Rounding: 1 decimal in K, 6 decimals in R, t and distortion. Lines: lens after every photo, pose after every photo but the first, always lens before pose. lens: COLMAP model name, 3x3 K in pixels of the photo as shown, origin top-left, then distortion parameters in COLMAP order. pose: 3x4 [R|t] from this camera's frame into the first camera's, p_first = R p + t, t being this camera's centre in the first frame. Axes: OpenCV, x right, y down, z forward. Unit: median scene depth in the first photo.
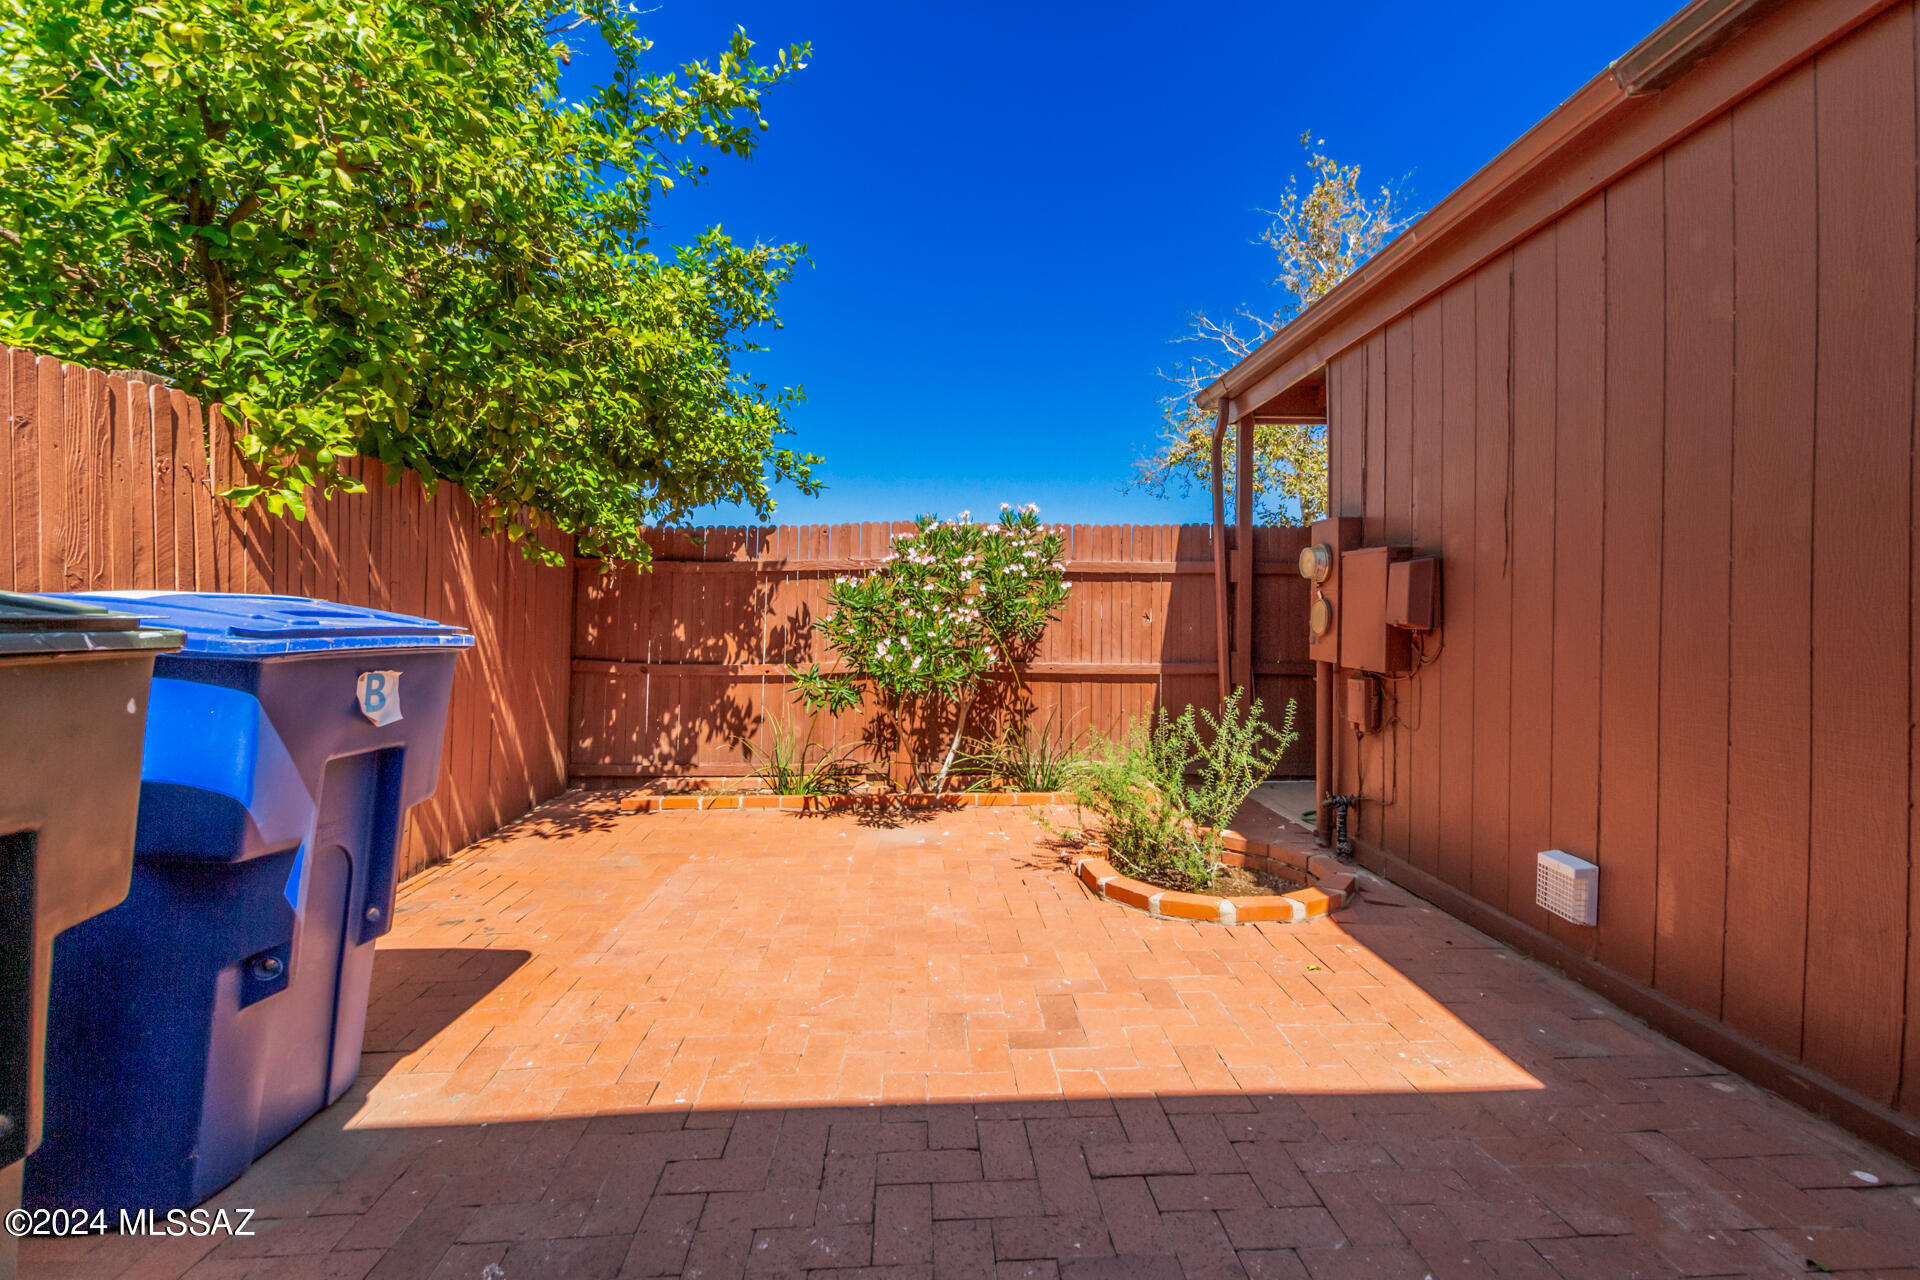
lens RADIAL K [[885.1, 0, 970.8], [0, 885.1, 620.3], [0, 0, 1]] dist [0.009511, -0.003576]
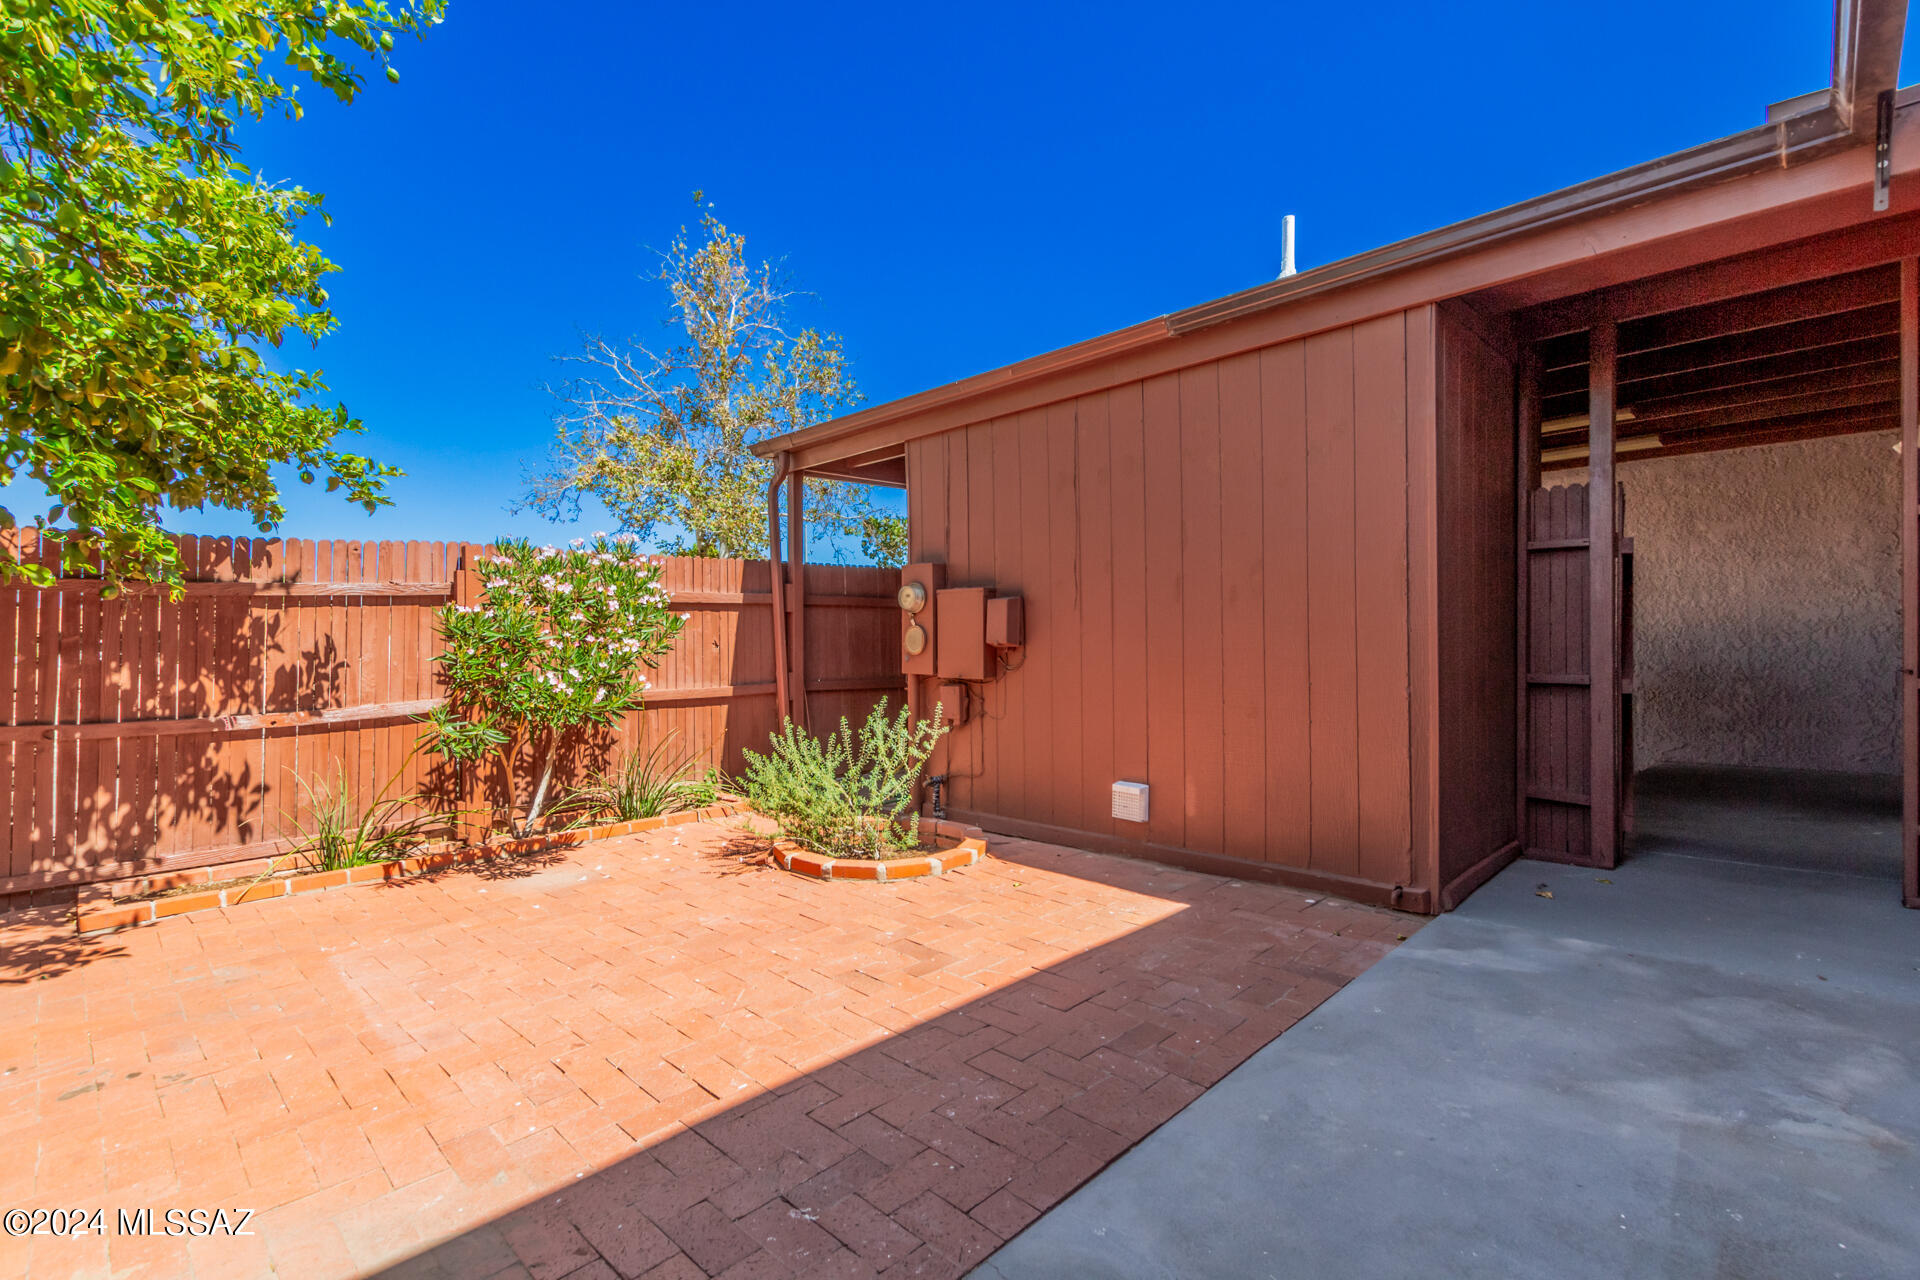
lens RADIAL K [[885.1, 0, 974.1], [0, 885.1, 636.0], [0, 0, 1]] dist [0.009511, -0.003576]
pose [[0.737850, -0.014314, 0.674813, -0.412929], [0.023623, 0.999710, -0.004625, -0.001339], [-0.674552, 0.019354, 0.737974, -0.006093]]
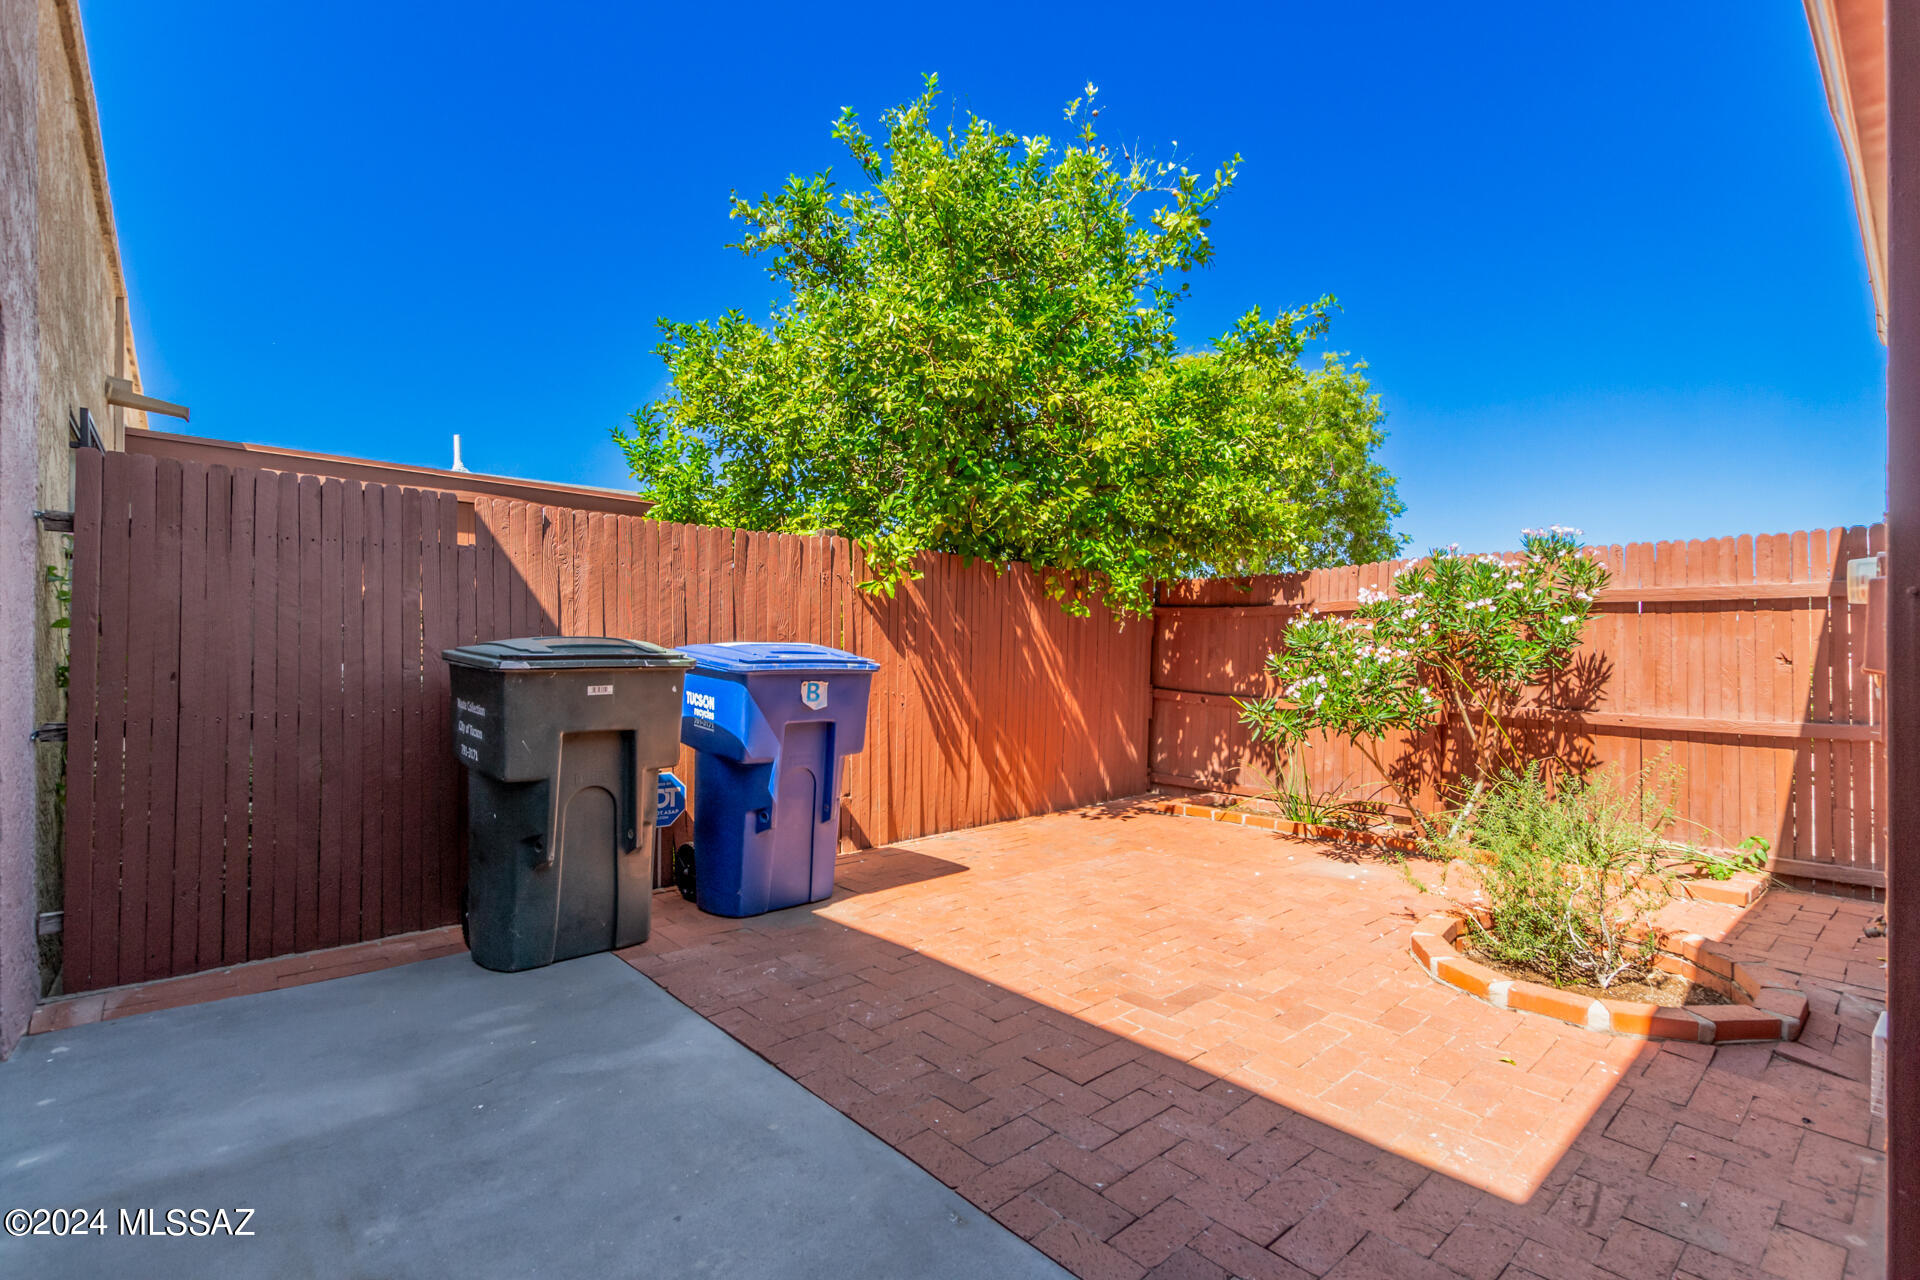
lens RADIAL K [[885.1, 0, 971.3], [0, 885.1, 645.2], [0, 0, 1]] dist [0.009511, -0.003576]
pose [[0.622818, -0.002997, -0.782361, 0.497408], [-0.007690, 0.999921, -0.009953, -0.002929], [0.782329, 0.012216, 0.622746, 0.024412]]
